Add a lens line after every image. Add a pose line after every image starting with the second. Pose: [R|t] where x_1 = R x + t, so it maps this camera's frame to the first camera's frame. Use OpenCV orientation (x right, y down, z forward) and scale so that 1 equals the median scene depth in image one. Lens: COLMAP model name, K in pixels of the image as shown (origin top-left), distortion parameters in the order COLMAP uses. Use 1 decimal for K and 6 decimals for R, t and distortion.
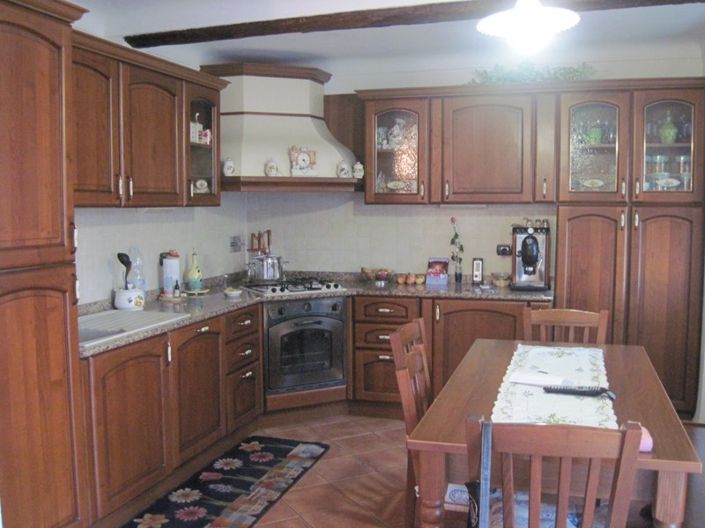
lens RADIAL K [[711.4, 0, 352.5], [0, 711.4, 264.0], [0, 0, 1]] dist [-0.121641, -0.001137]
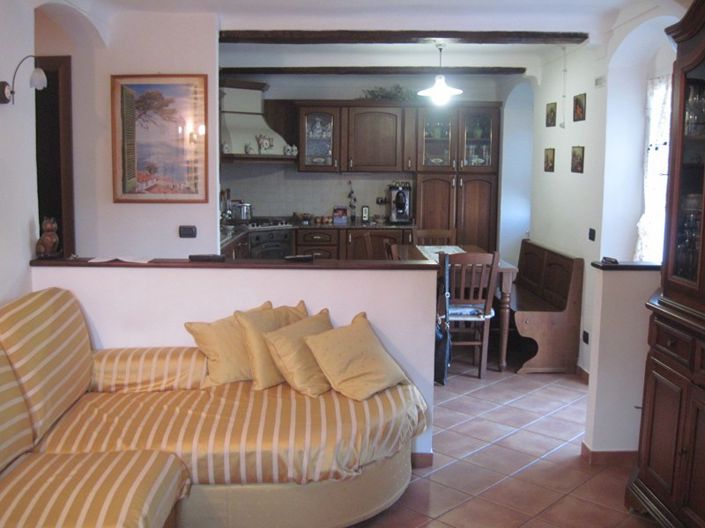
lens RADIAL K [[711.4, 0, 352.5], [0, 711.4, 264.0], [0, 0, 1]] dist [-0.121641, -0.001137]
pose [[0.949207, -0.030231, 0.313198, -0.377086], [0.015685, 0.998682, 0.048861, 0.046104], [-0.314262, -0.041467, 0.948430, -0.554102]]
